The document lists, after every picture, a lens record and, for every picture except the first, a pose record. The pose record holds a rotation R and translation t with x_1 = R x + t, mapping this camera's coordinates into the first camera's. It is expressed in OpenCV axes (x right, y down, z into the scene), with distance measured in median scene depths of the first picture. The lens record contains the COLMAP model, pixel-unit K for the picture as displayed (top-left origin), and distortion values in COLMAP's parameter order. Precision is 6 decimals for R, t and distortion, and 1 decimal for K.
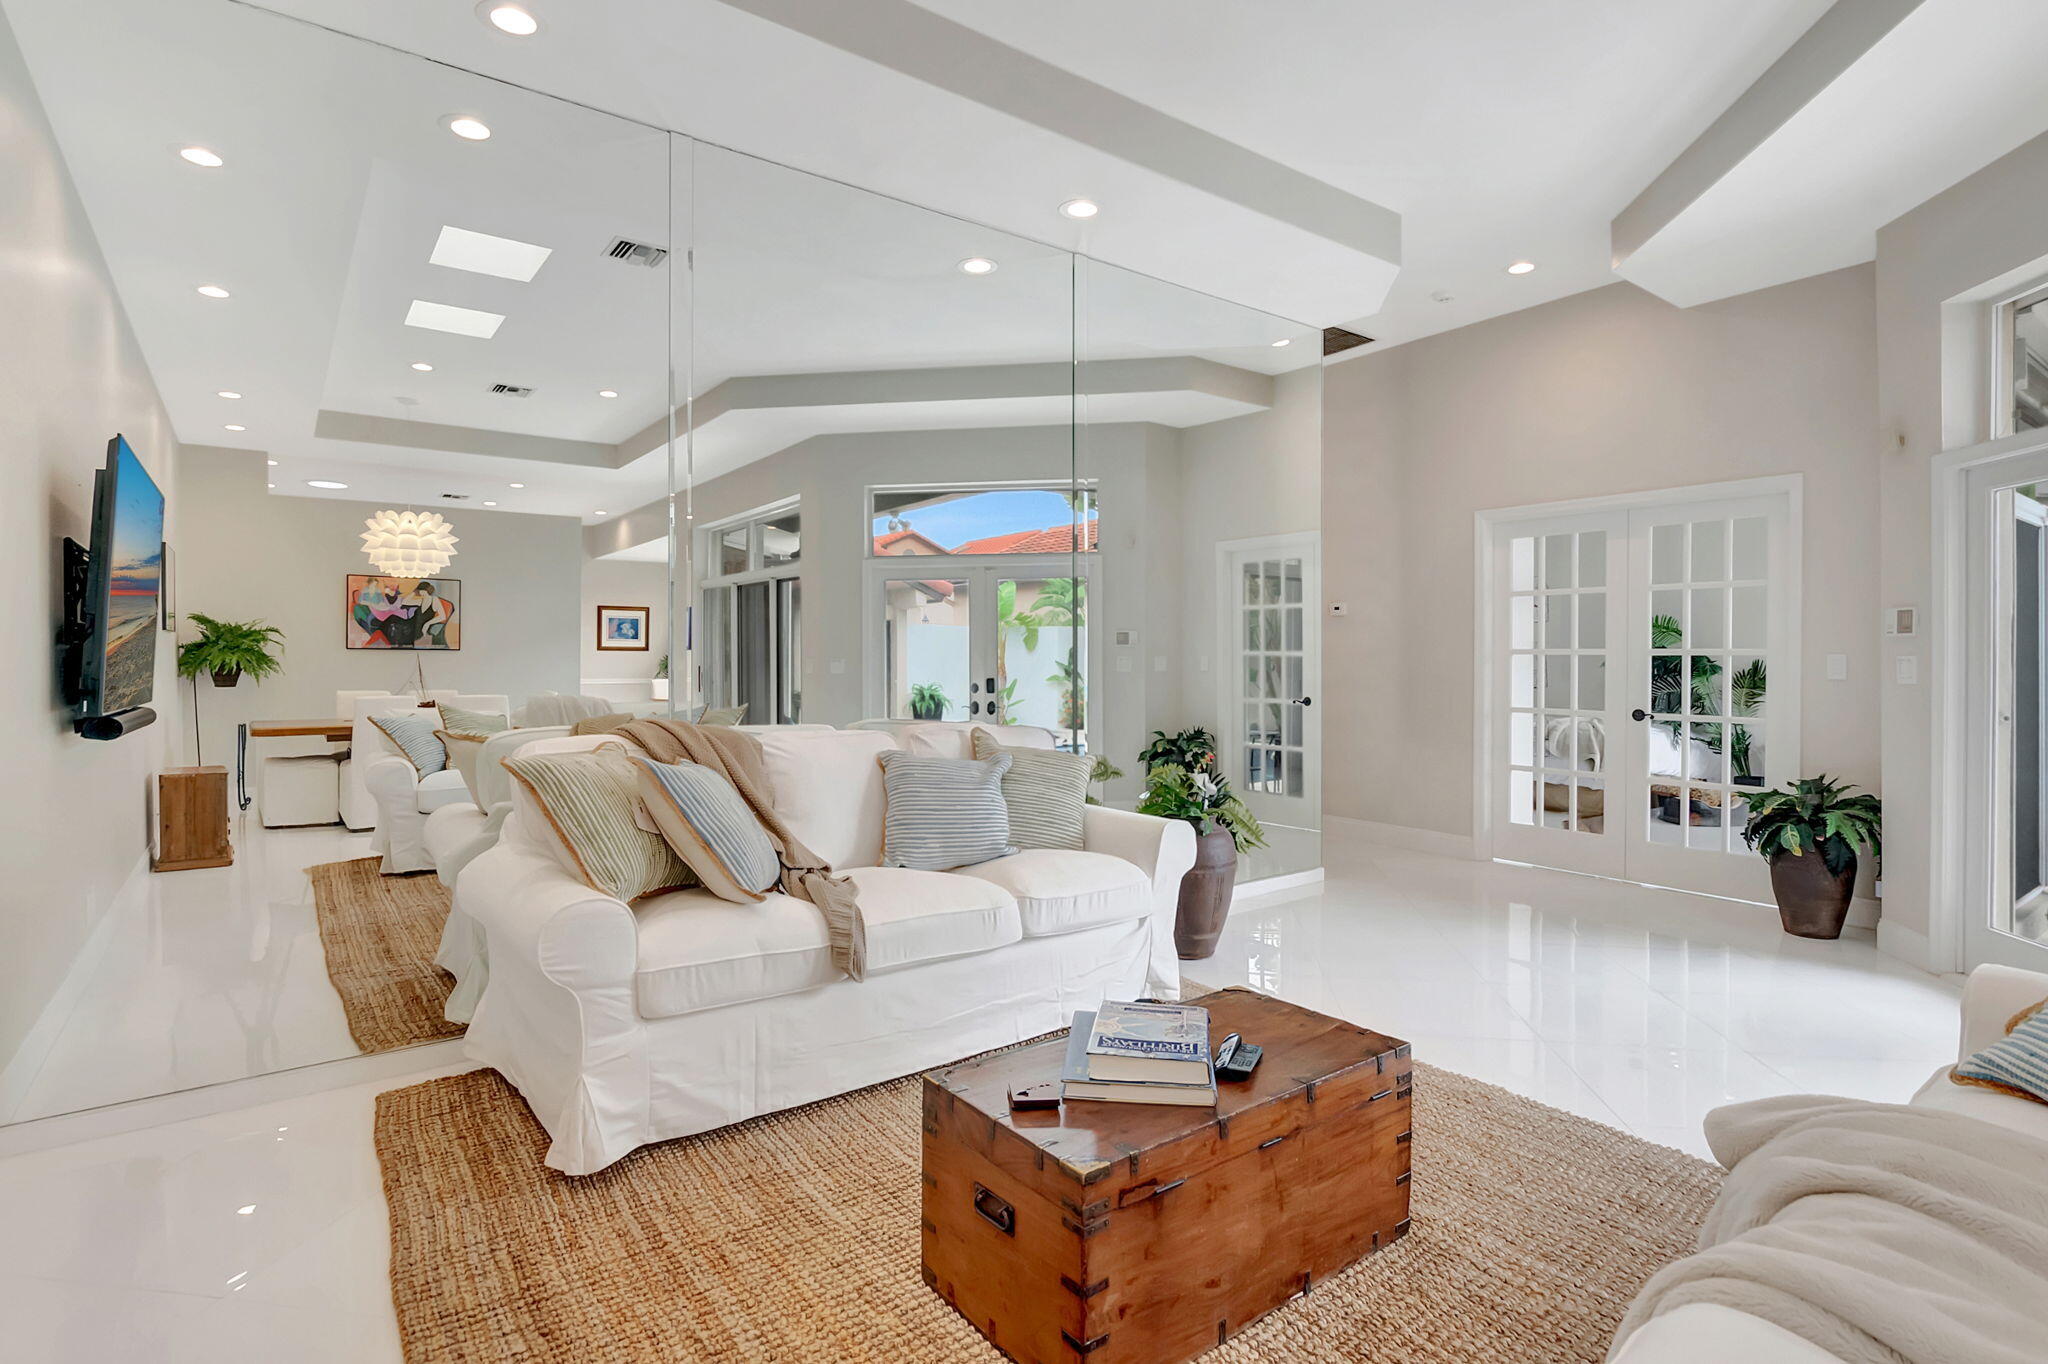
lens RADIAL K [[1024.2, 0, 1028.2], [0, 1024.2, 678.3], [0, 0, 1]] dist [0.007290, 0.000275]
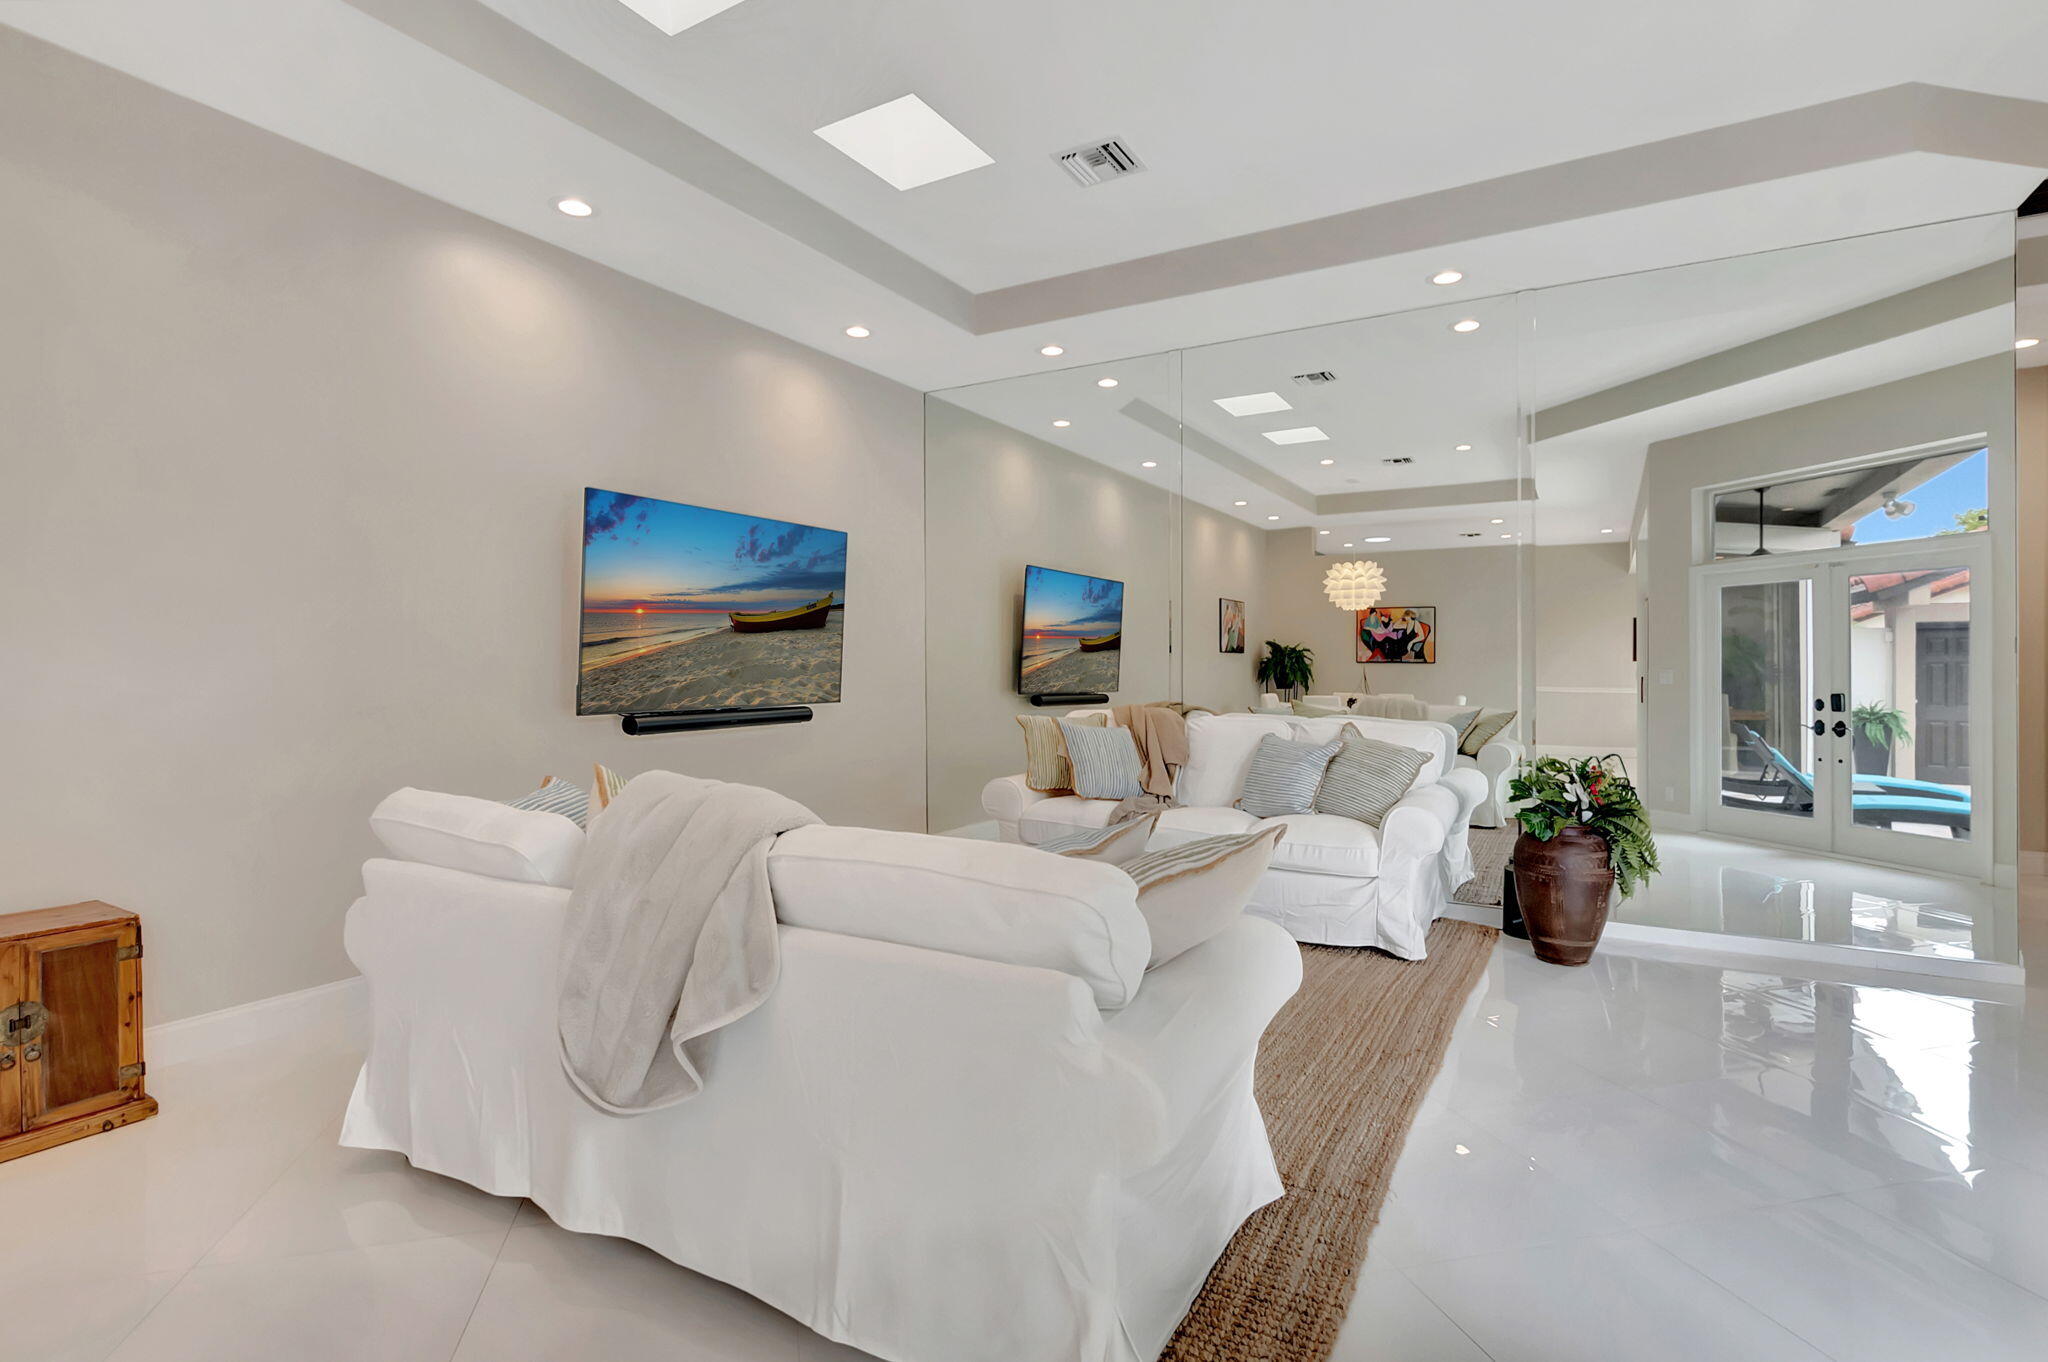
lens RADIAL K [[1024.2, 0, 1029.5], [0, 1024.2, 671.4], [0, 0, 1]] dist [0.007290, 0.000275]
pose [[0.400236, 0.002262, -0.916409, 0.410632], [-0.019949, 0.999781, -0.006245, 0.000353], [0.916195, 0.020781, 0.400194, 0.052750]]
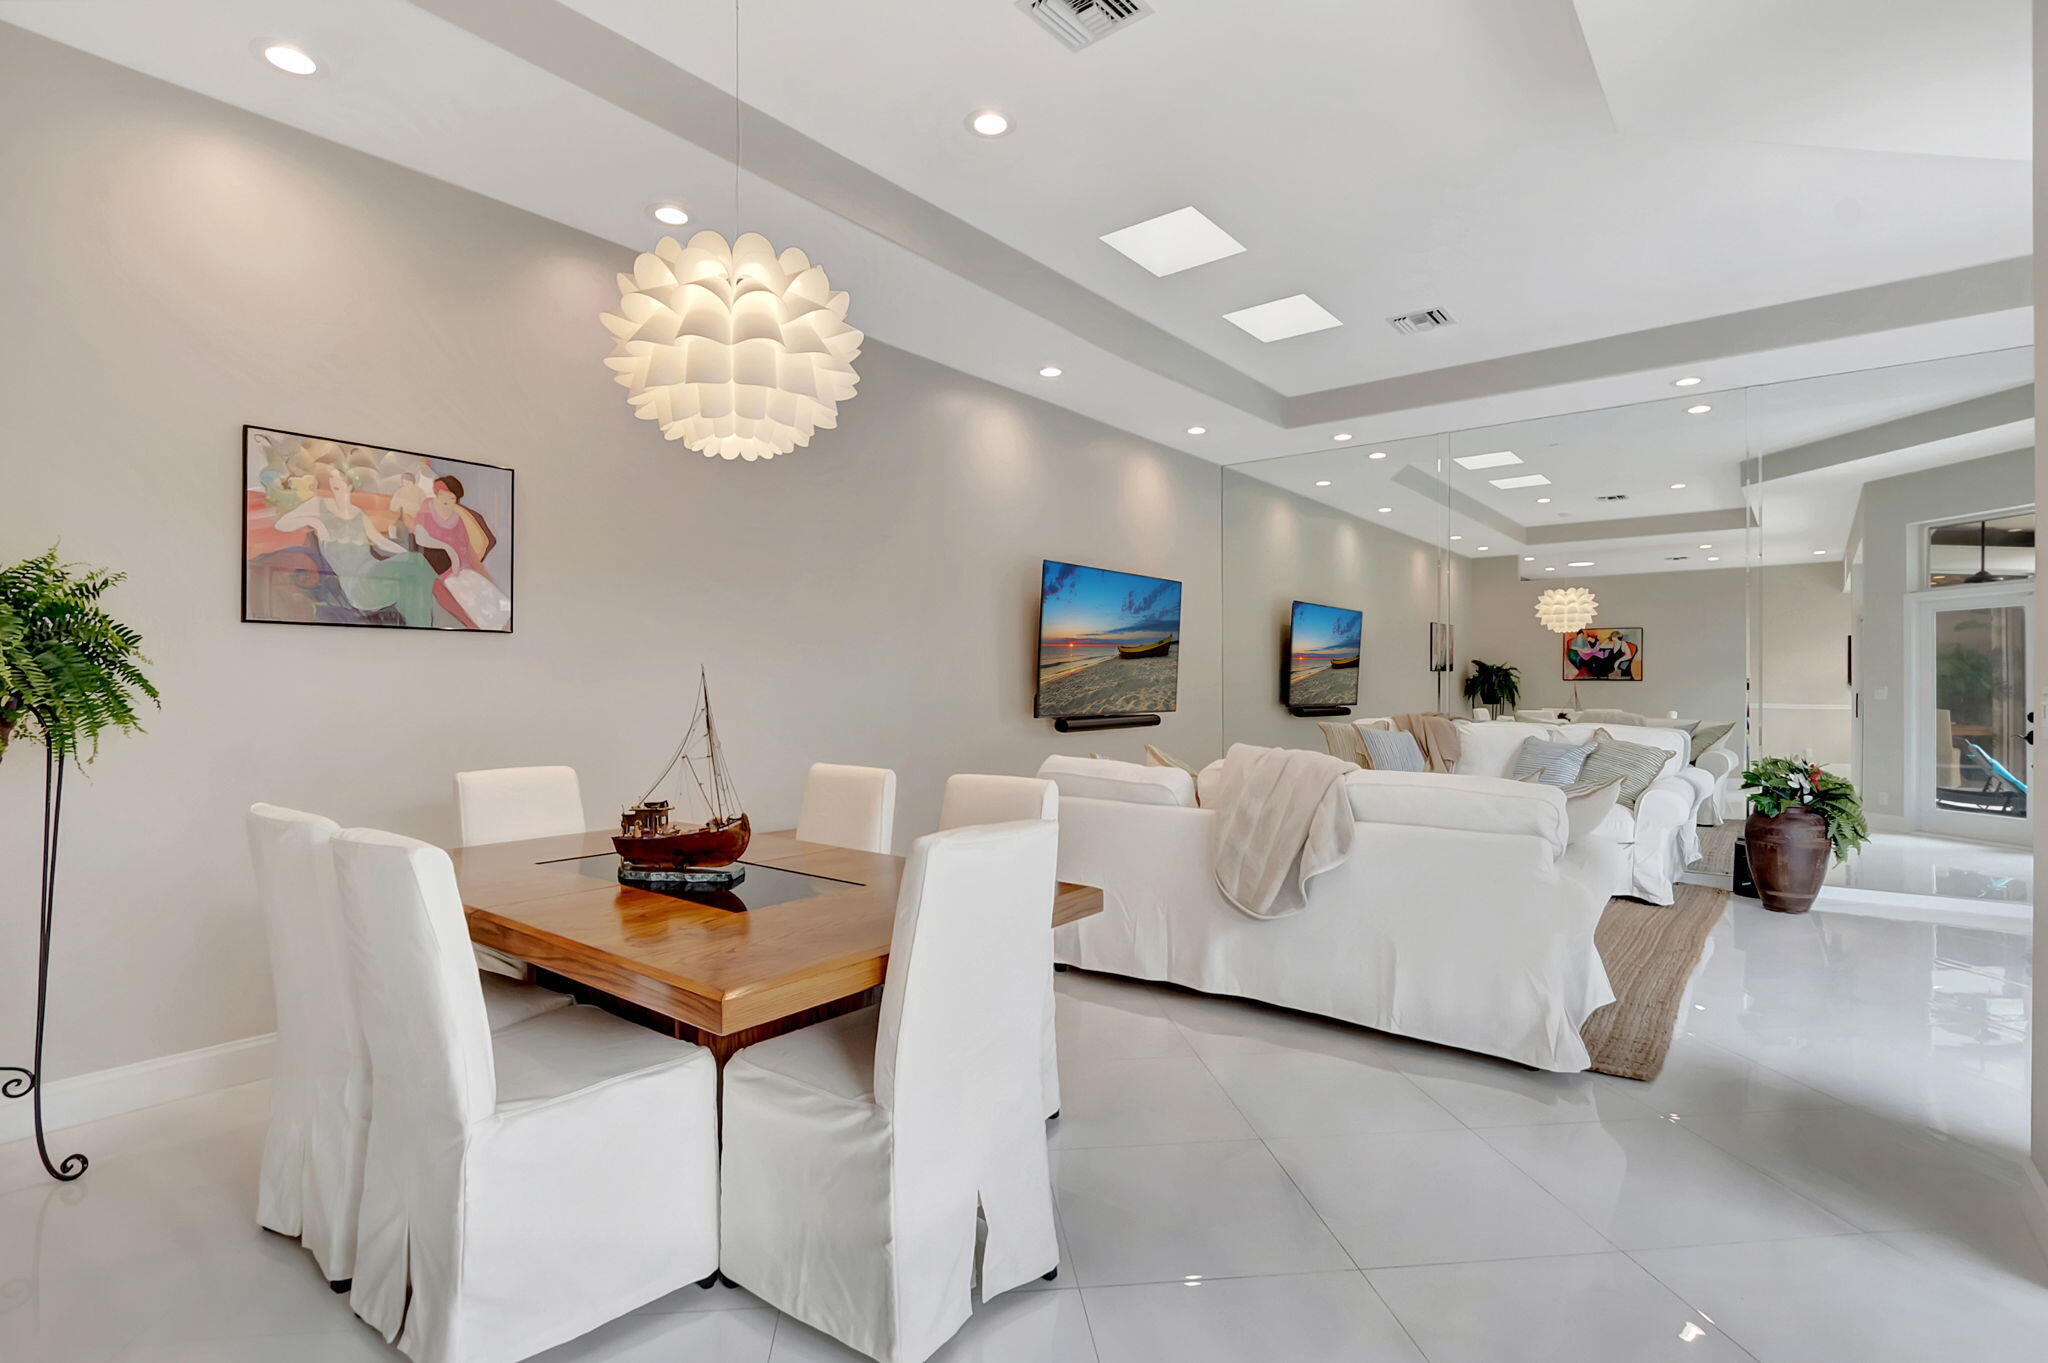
lens RADIAL K [[1024.2, 0, 1023.6], [0, 1024.2, 689.2], [0, 0, 1]] dist [0.007290, 0.000275]
pose [[0.265120, 0.004691, -0.964204, 0.547962], [-0.022053, 0.999756, -0.001200, 0.003732], [0.963963, 0.021582, 0.265158, -0.136766]]
